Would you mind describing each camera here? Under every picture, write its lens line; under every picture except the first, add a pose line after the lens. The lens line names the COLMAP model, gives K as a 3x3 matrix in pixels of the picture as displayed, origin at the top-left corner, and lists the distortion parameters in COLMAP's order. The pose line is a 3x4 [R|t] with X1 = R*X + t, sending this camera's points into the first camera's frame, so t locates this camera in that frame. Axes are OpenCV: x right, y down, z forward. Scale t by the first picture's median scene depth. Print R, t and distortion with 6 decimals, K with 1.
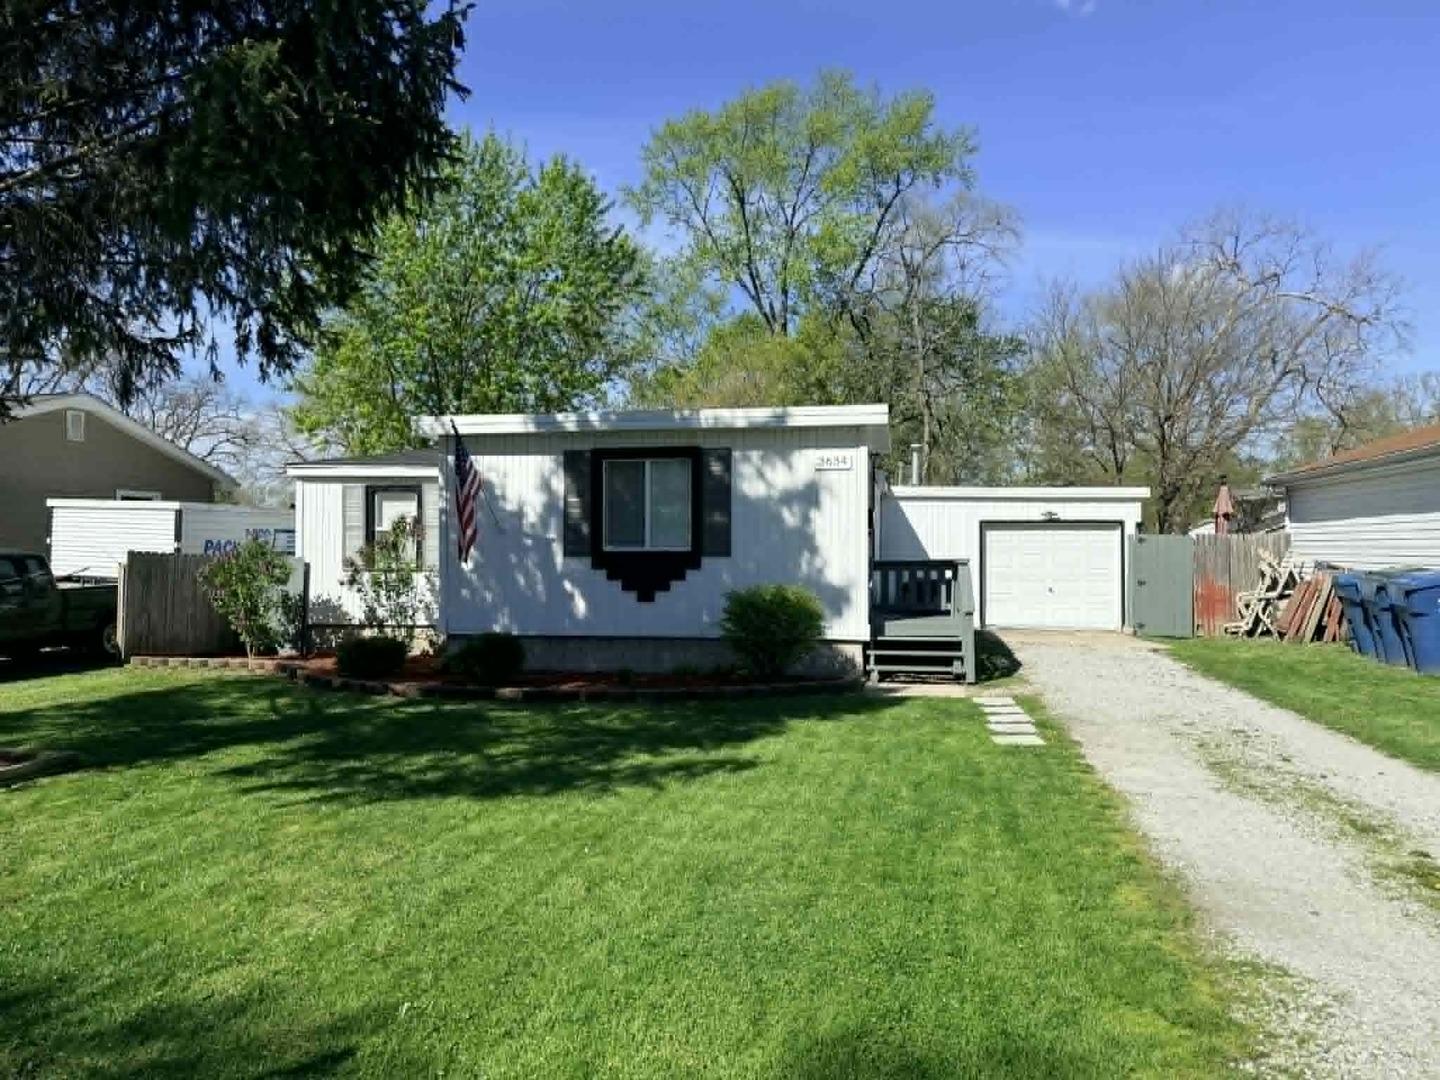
lens RADIAL K [[998.8, 0, 716.0], [0, 998.8, 549.8], [0, 0, 1]] dist [0.057820, -0.035716]
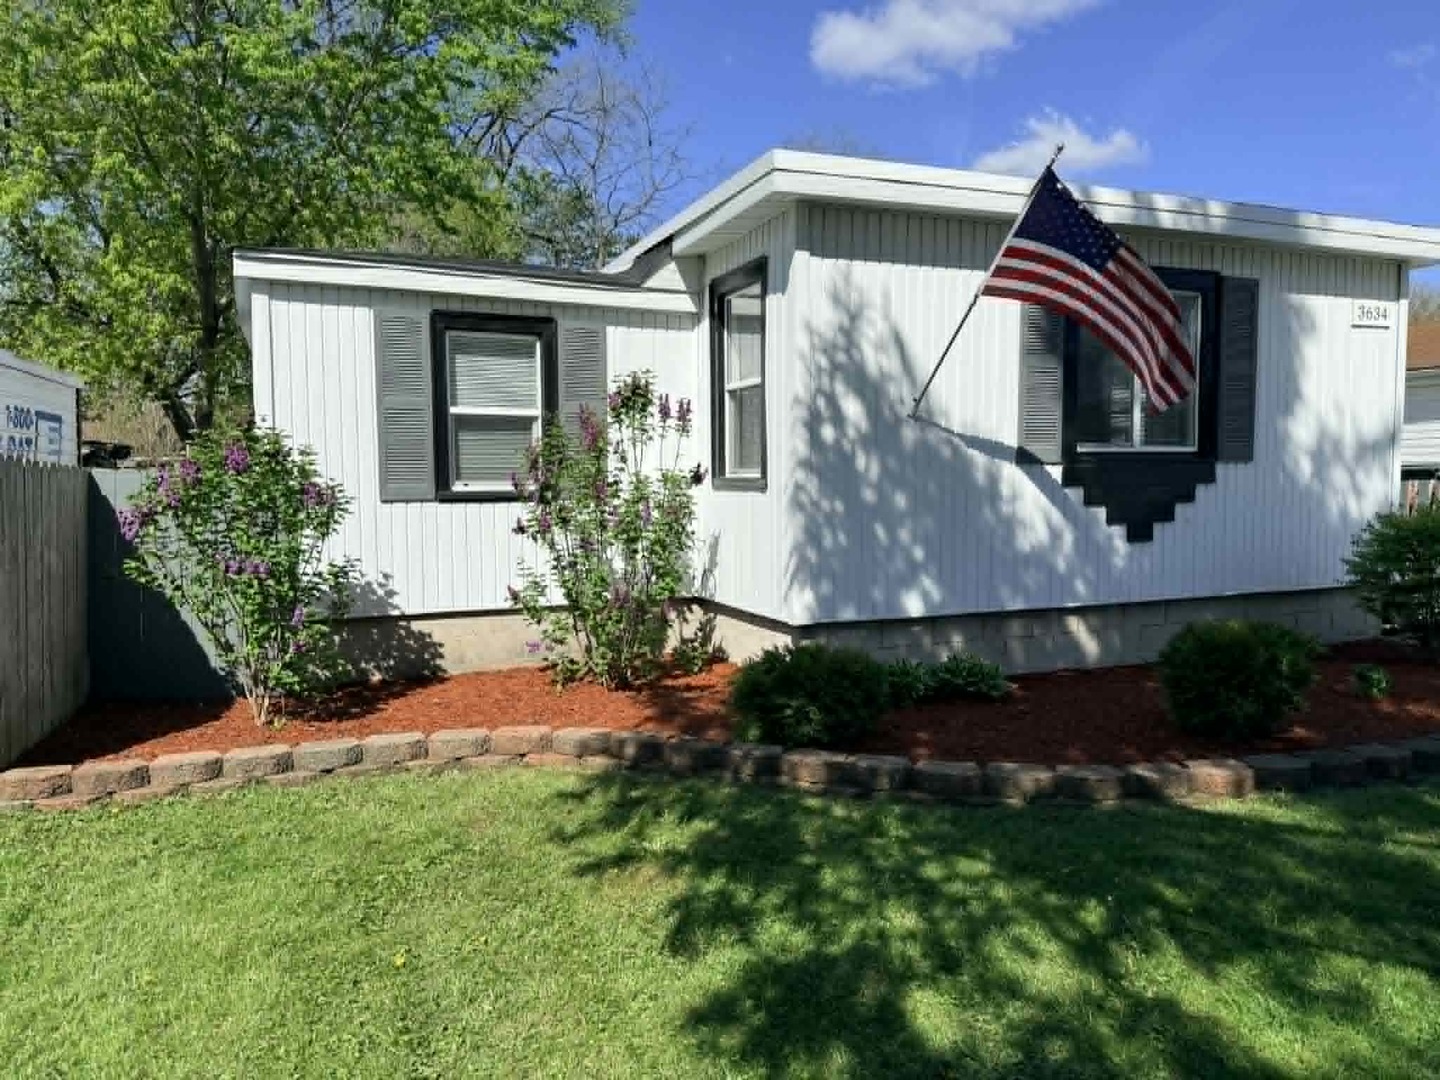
lens RADIAL K [[998.8, 0, 691.4], [0, 998.8, 526.0], [0, 0, 1]] dist [0.057820, -0.035716]
pose [[0.839490, -0.038411, 0.542015, -0.593345], [0.008407, 0.998297, 0.057727, 0.007656], [-0.543309, -0.043904, 0.838384, 0.650607]]
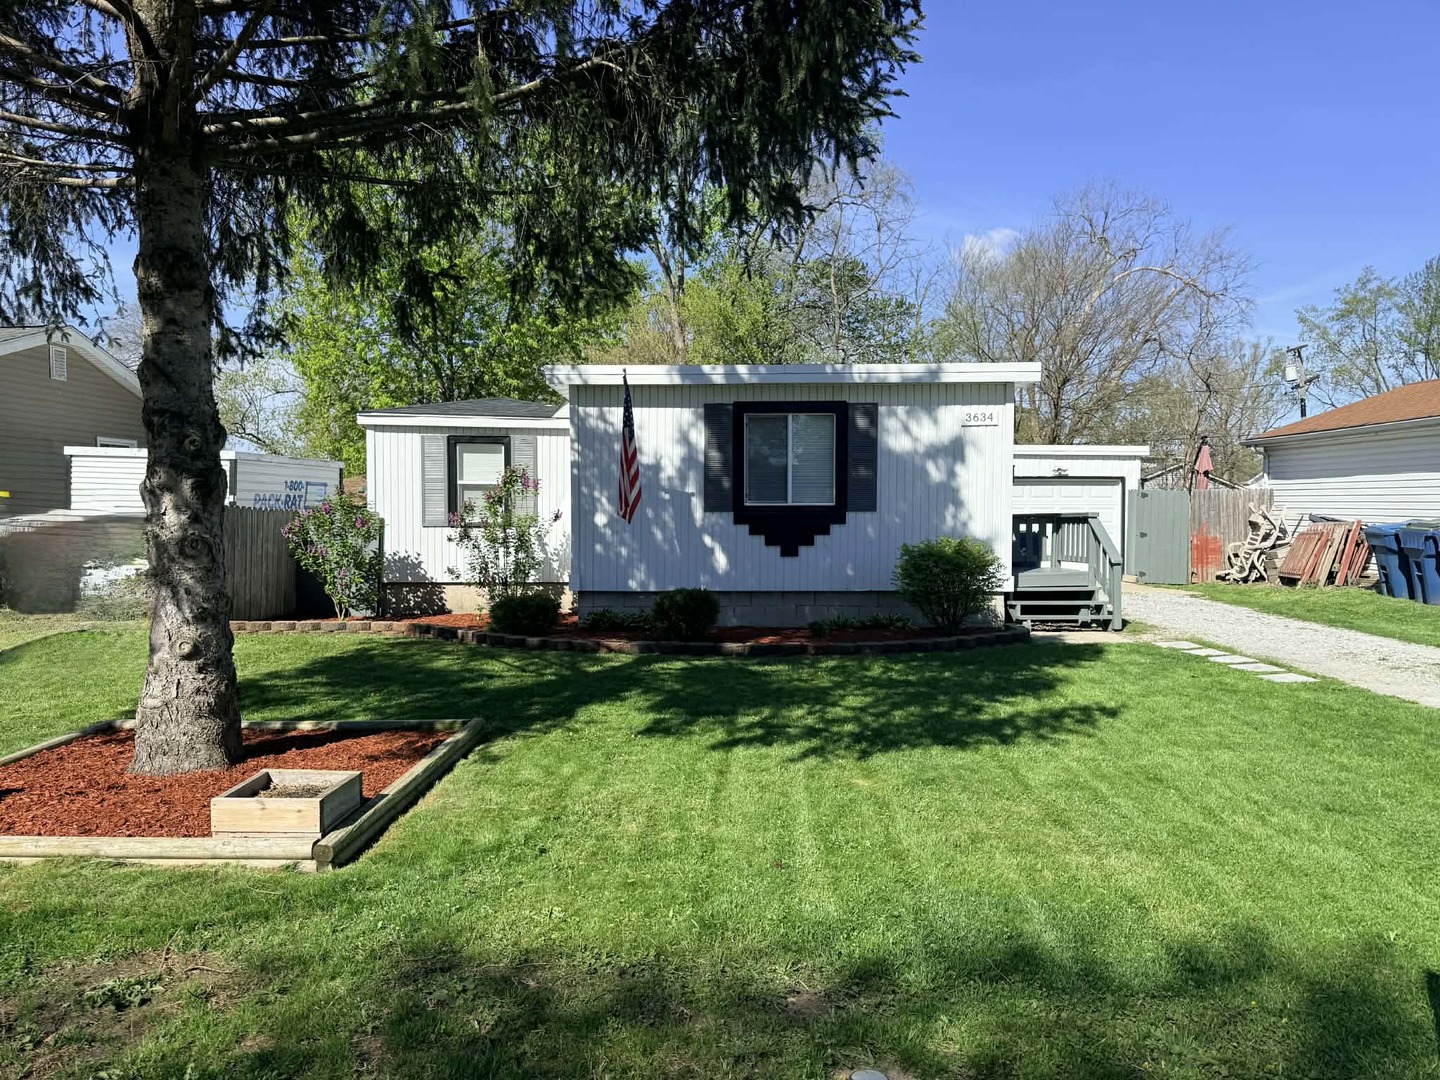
lens RADIAL K [[998.8, 0, 705.8], [0, 998.8, 542.1], [0, 0, 1]] dist [0.057820, -0.035716]
pose [[0.985047, -0.006791, 0.172152, -0.322378], [0.000411, 0.999313, 0.037070, 0.000945], [-0.172285, -0.036445, 0.984373, 0.029292]]
